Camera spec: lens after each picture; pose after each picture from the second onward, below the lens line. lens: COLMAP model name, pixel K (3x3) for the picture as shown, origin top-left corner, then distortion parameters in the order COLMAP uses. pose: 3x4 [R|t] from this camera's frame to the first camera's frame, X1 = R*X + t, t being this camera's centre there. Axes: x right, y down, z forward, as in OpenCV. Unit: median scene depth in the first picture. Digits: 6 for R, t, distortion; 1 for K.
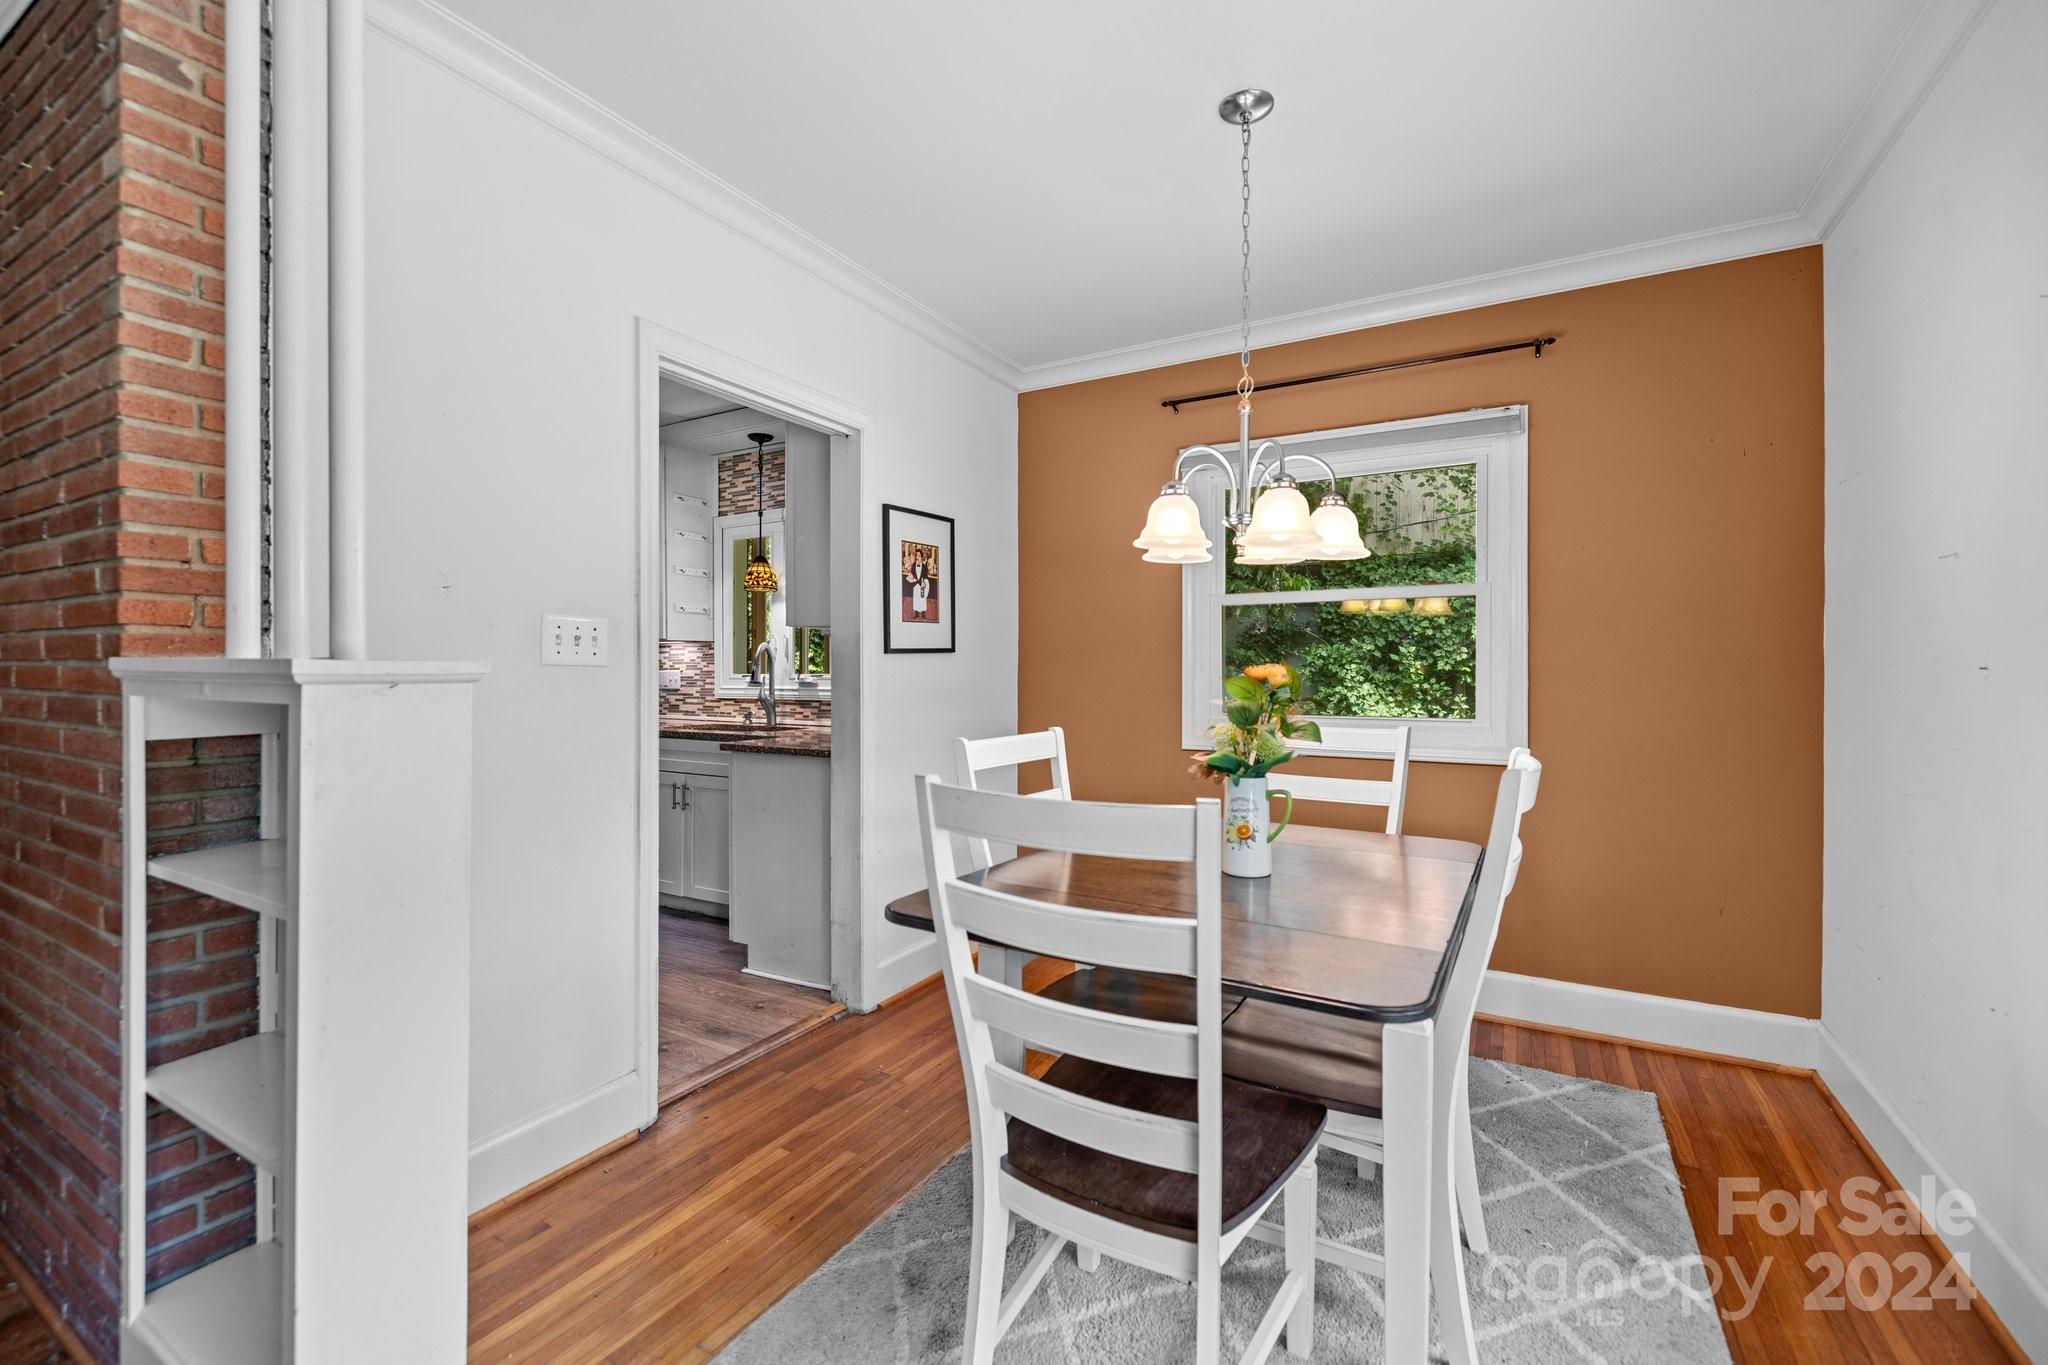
lens RADIAL K [[866.0, 0, 1021.1], [0, 866.0, 679.1], [0, 0, 1]] dist [-0.000014, 0.000338]
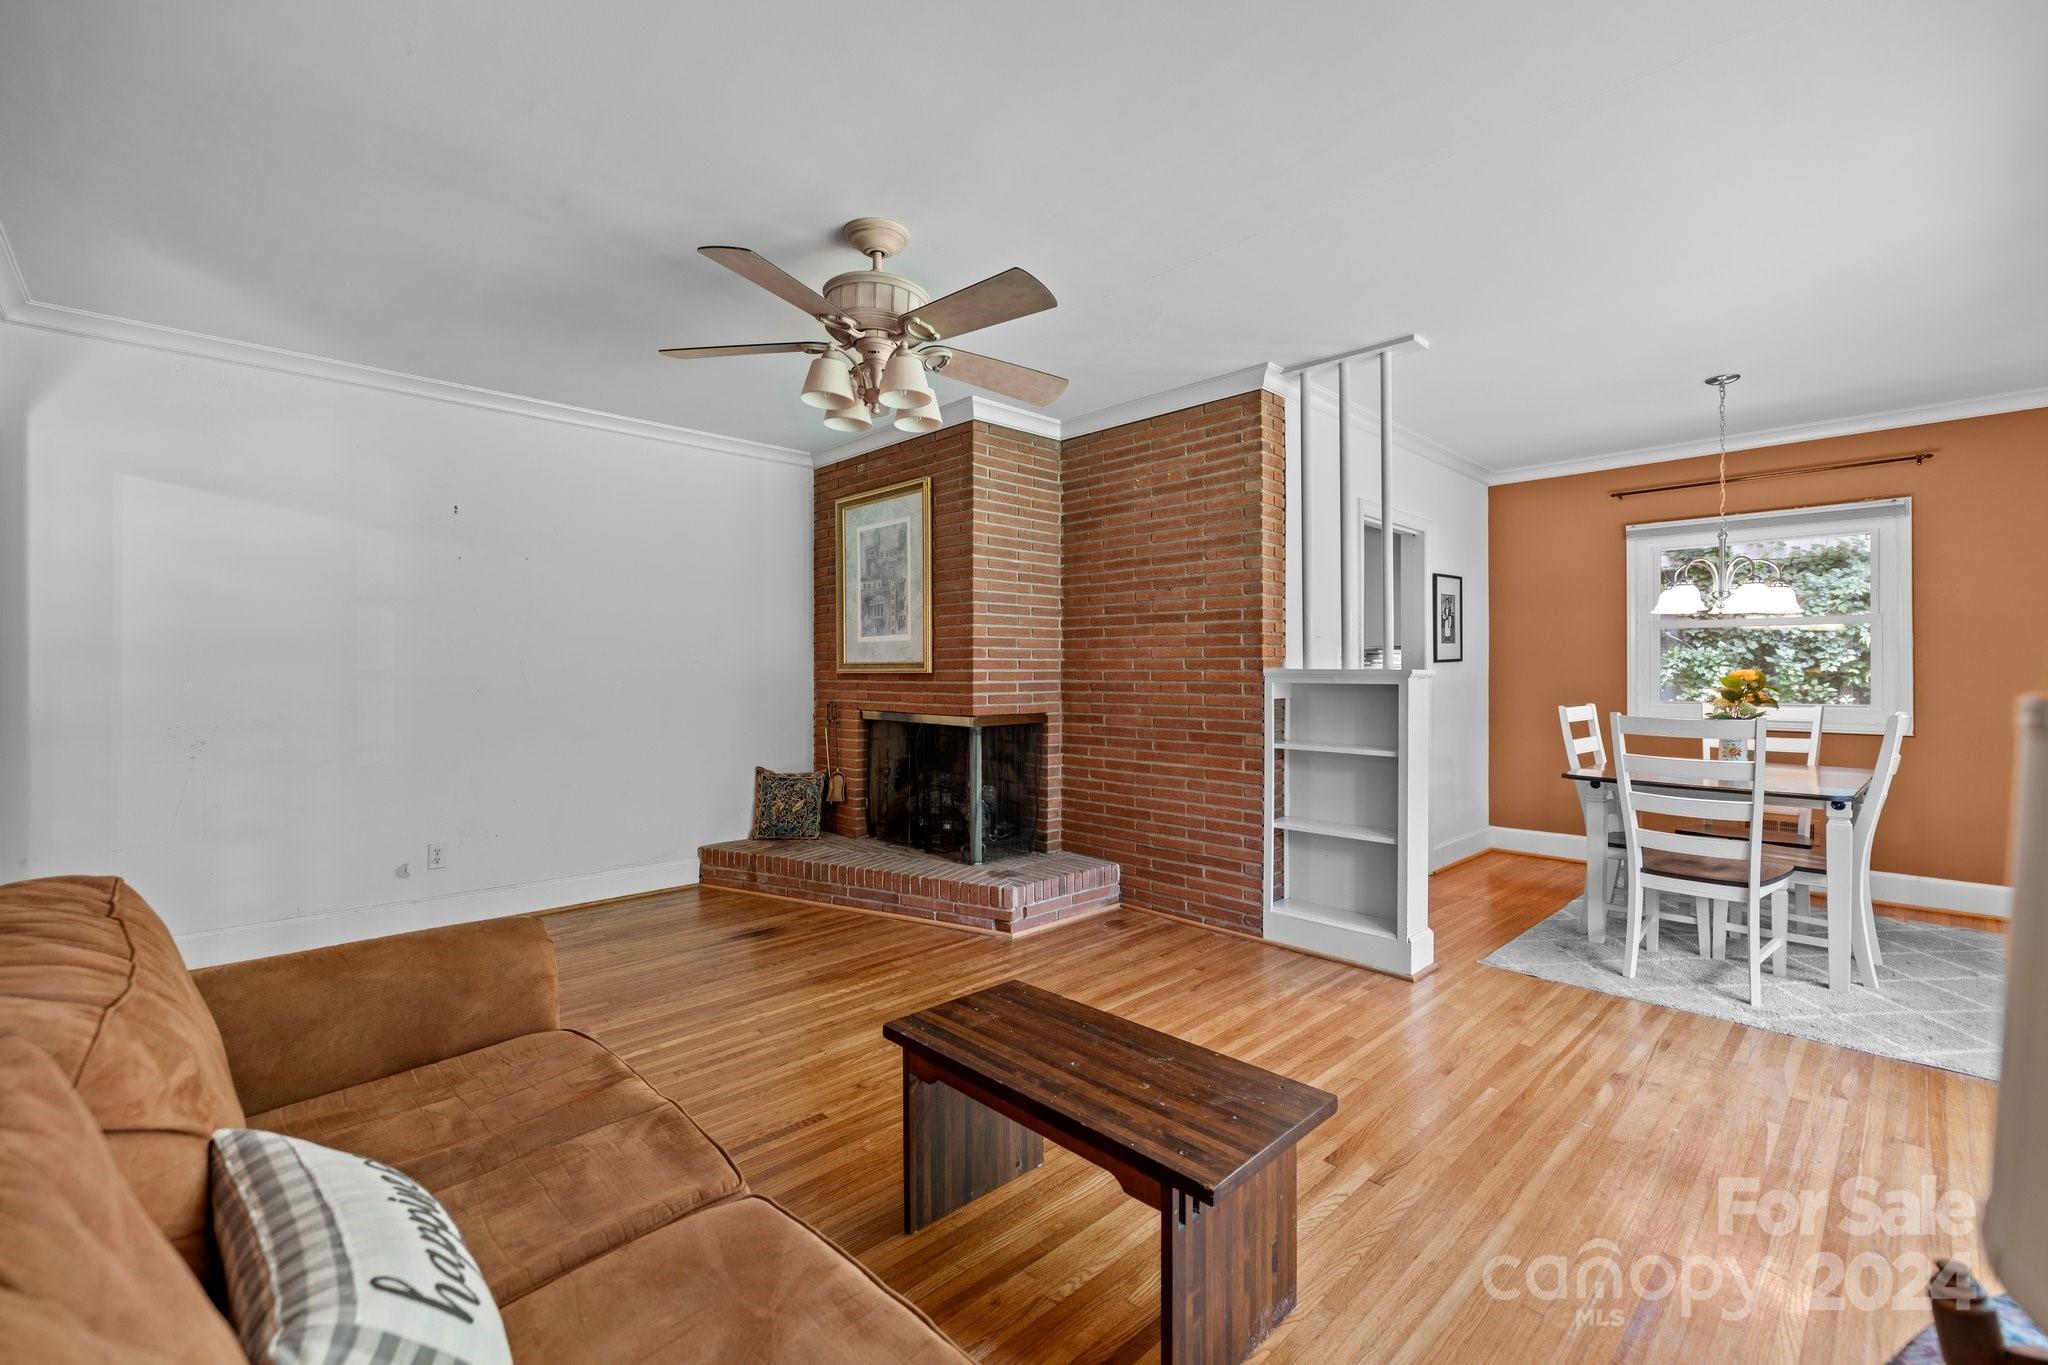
lens RADIAL K [[866.0, 0, 1022.9], [0, 866.0, 671.4], [0, 0, 1]] dist [-0.000014, 0.000338]
pose [[0.959398, -0.003841, -0.282030, -0.426845], [0.000106, 0.999912, -0.013261, 0.008953], [0.282057, 0.012692, 0.959314, -0.789340]]
